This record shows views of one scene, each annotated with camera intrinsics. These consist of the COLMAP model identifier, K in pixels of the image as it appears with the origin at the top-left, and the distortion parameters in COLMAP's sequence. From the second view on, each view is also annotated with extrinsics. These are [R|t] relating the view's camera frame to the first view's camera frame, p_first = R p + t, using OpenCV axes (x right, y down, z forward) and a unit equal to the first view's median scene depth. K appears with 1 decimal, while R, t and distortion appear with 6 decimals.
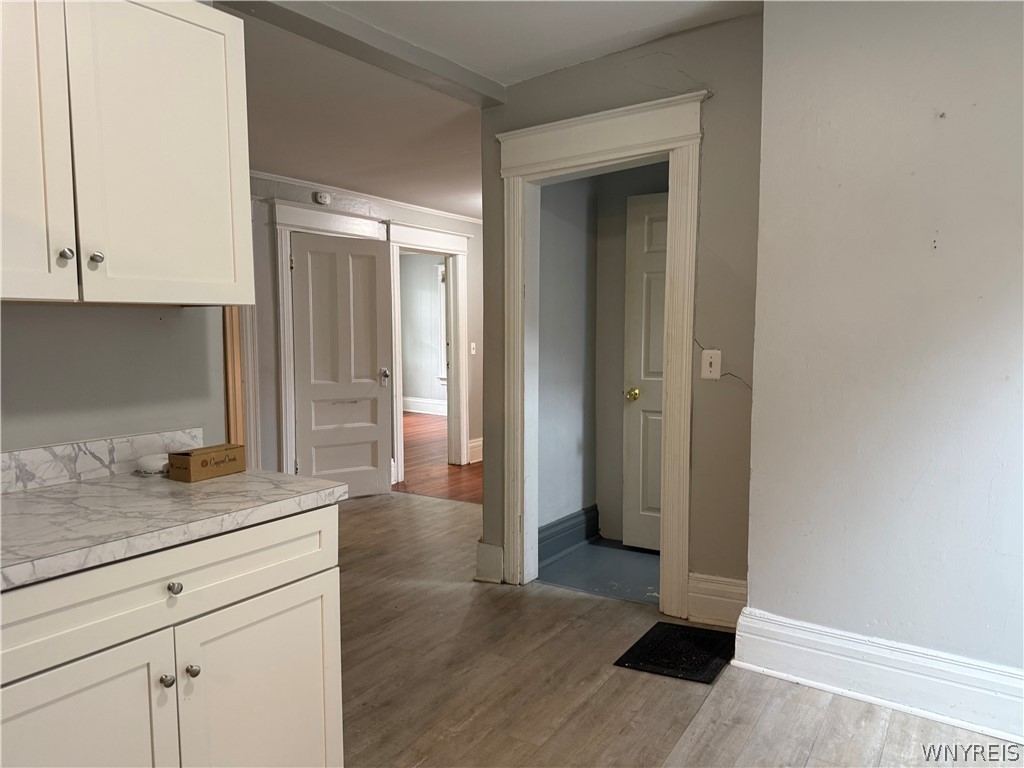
lens RADIAL K [[716.6, 0, 513.1], [0, 716.6, 386.2], [0, 0, 1]] dist [-0.004900, -0.001304]
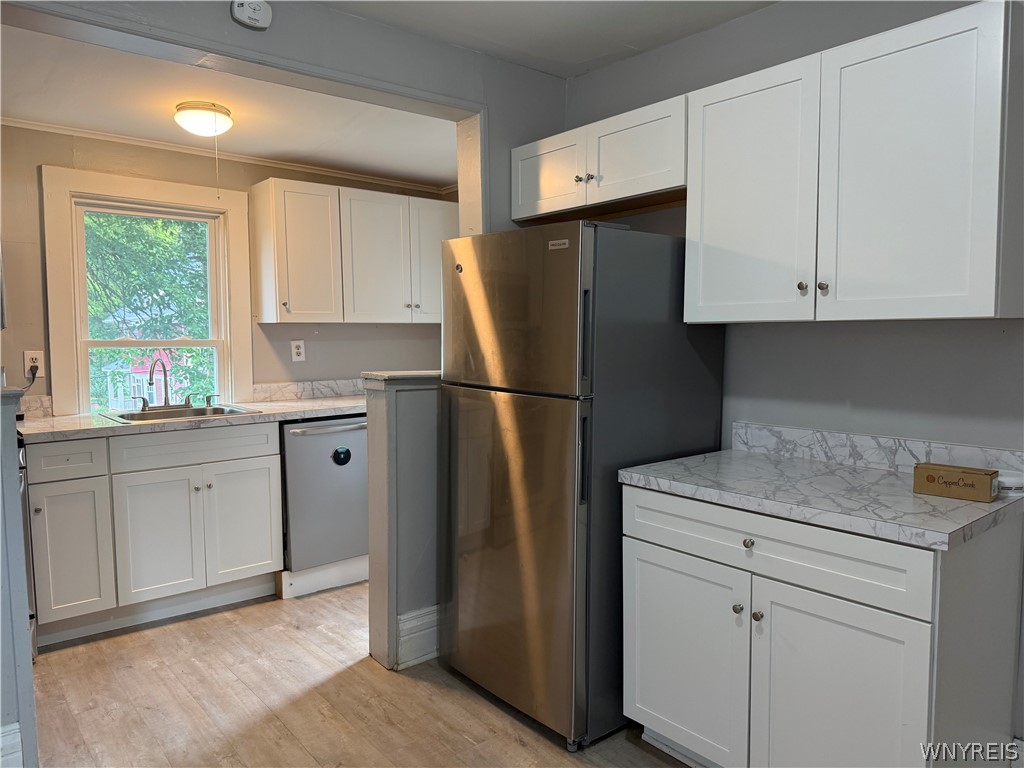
lens RADIAL K [[716.6, 0, 513.8], [0, 716.6, 385.2], [0, 0, 1]] dist [-0.004900, -0.001304]
pose [[-0.282141, 0.076116, -0.956349, 0.706232], [-0.071060, 0.992451, 0.099954, -0.082942], [0.956738, 0.096159, -0.274603, 0.750068]]
